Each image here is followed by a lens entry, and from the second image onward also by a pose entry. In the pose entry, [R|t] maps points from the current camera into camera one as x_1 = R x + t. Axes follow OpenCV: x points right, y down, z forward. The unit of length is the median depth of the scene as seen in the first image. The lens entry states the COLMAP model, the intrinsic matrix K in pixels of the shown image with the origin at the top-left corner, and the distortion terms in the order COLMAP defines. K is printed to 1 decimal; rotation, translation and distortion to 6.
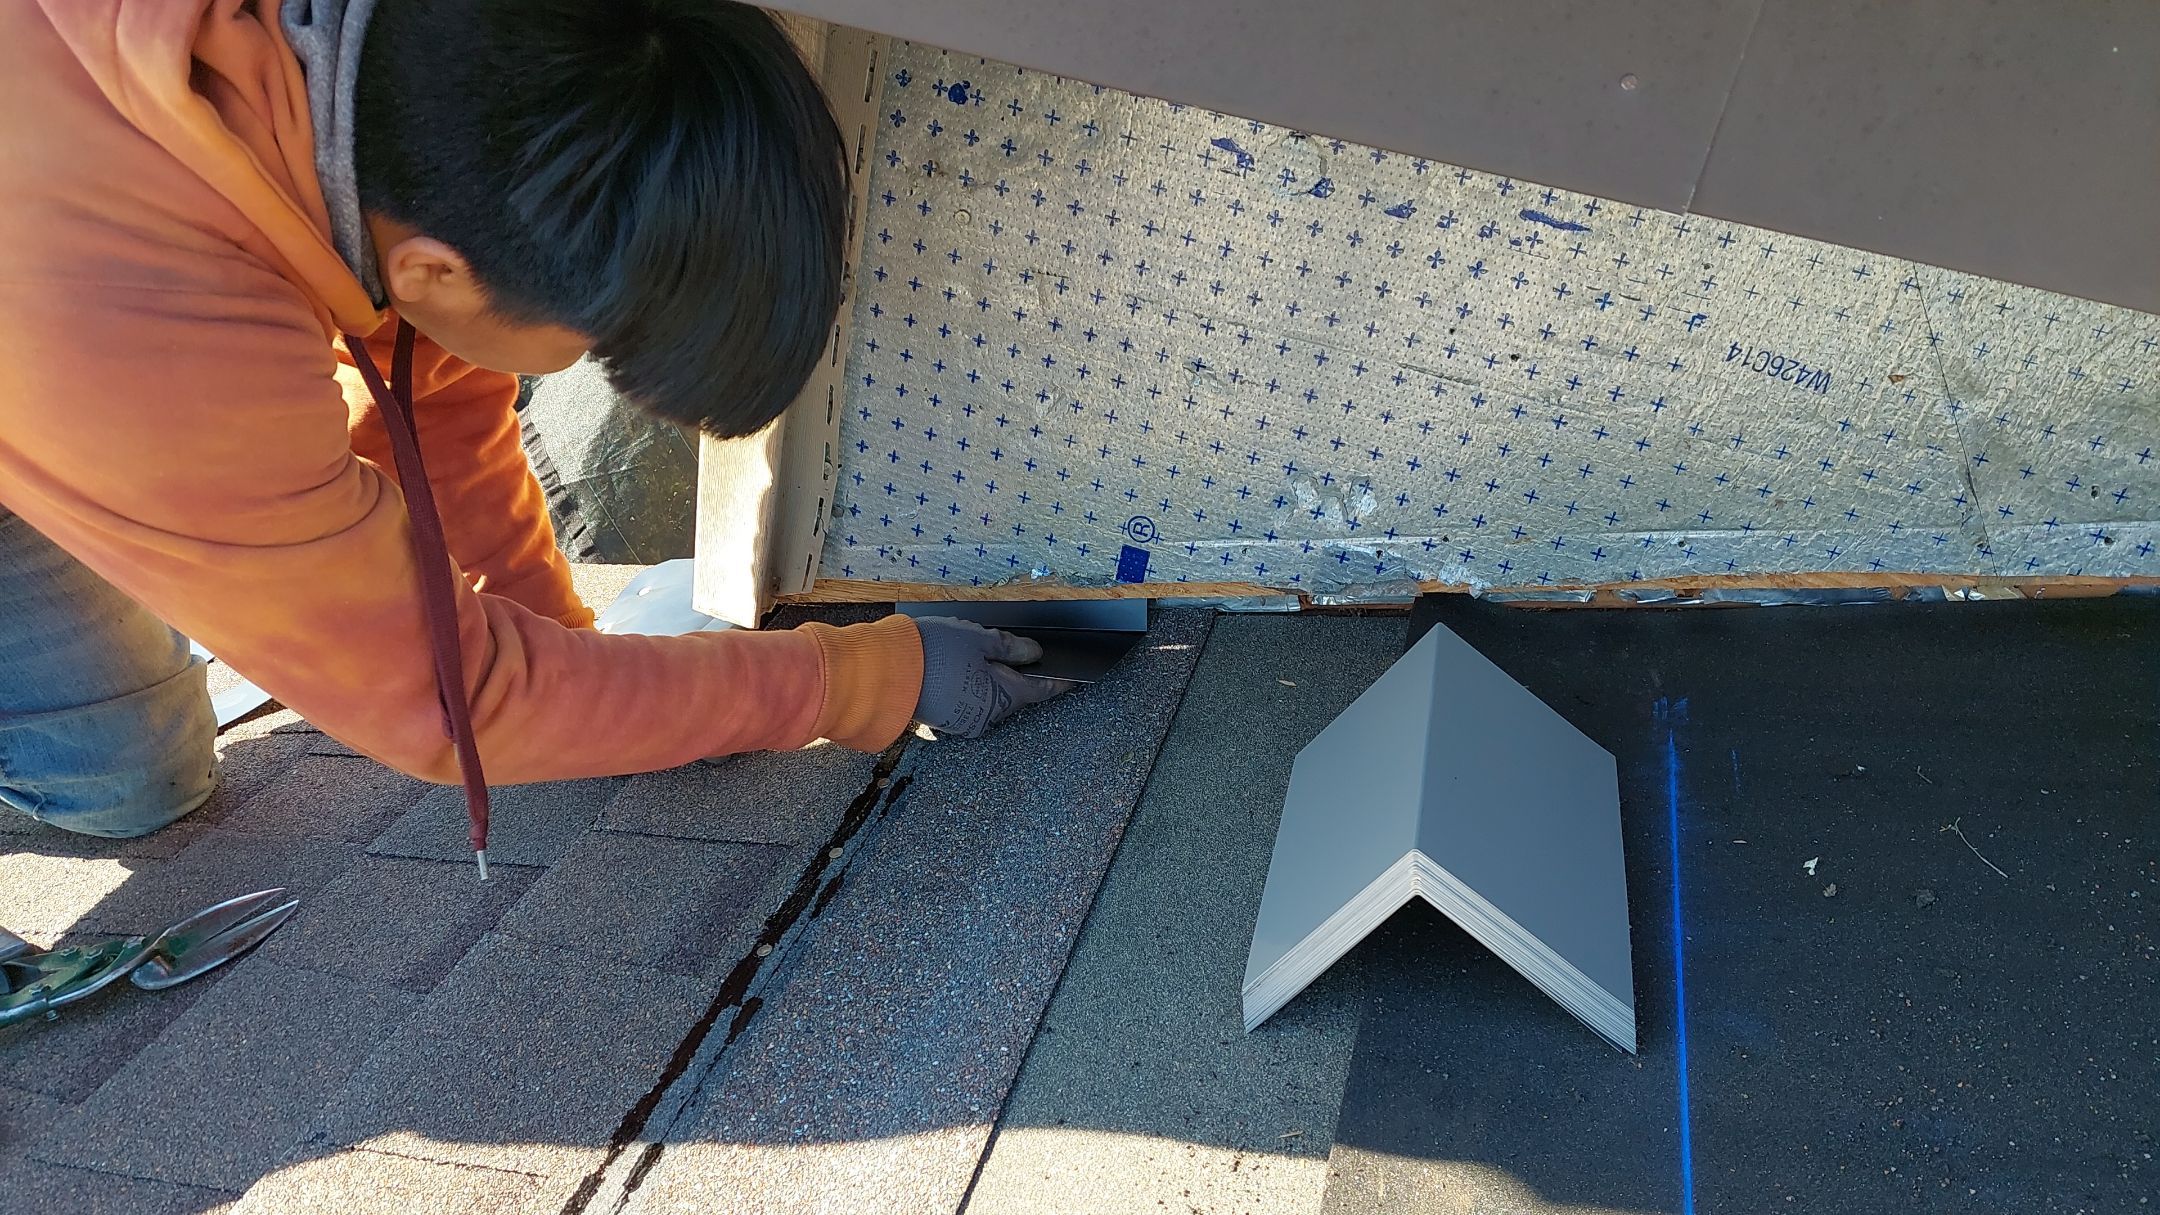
lens RADIAL K [[1515.7, 0, 1054.9], [0, 1515.7, 625.4], [0, 0, 1]] dist [0.059027, -0.083032]
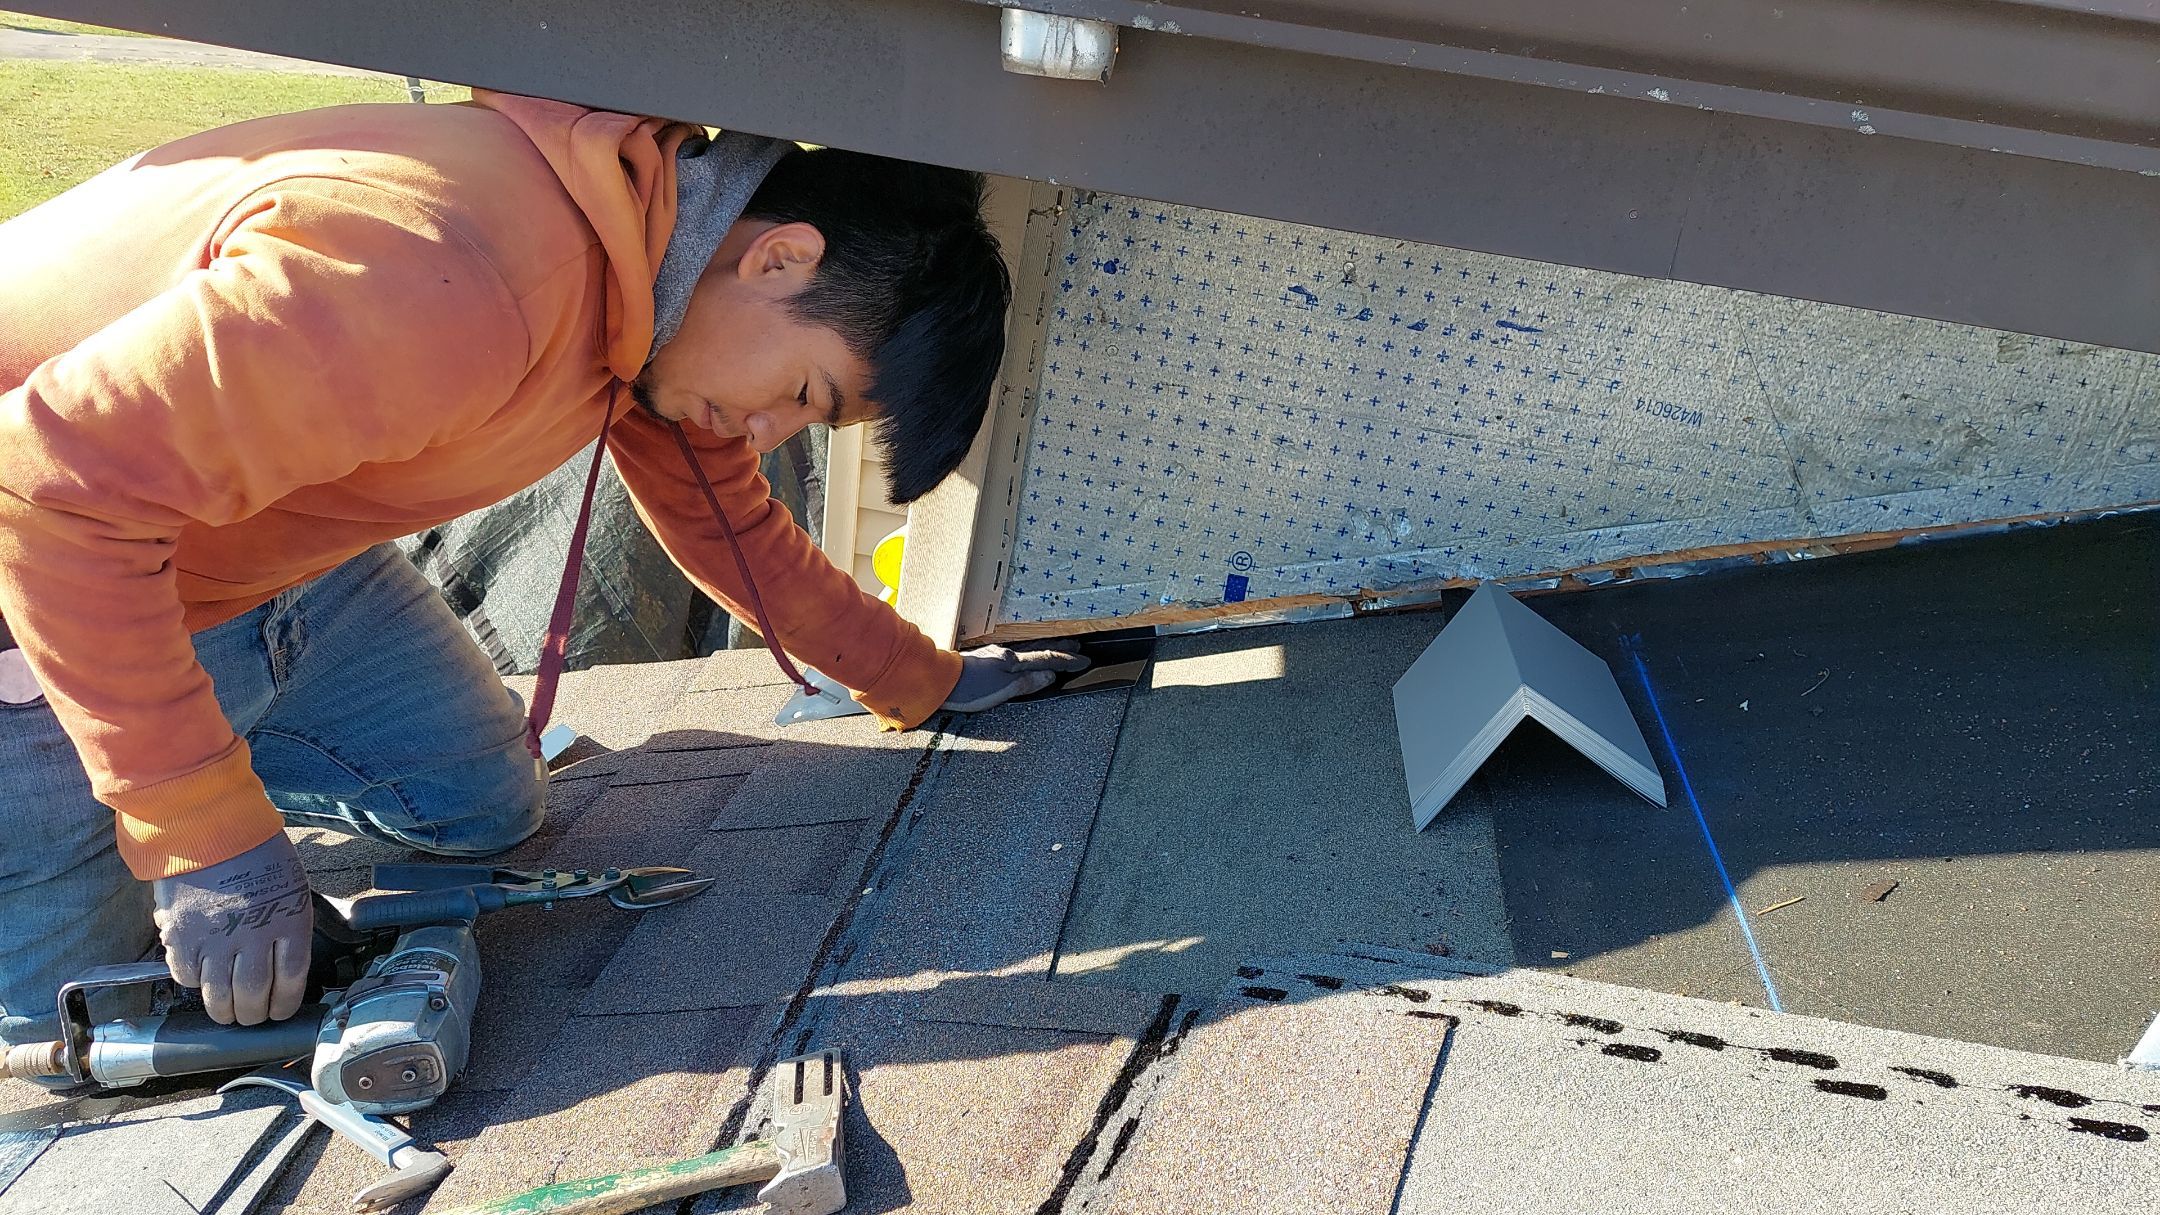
lens RADIAL K [[1514.3, 0, 1046.0], [0, 1514.3, 631.2], [0, 0, 1]] dist [0.060975, -0.086830]
pose [[0.990627, -0.068771, 0.118019, -0.328200], [0.083712, 0.988400, -0.126717, 0.182388], [-0.107936, 0.135409, 0.984893, -0.397395]]
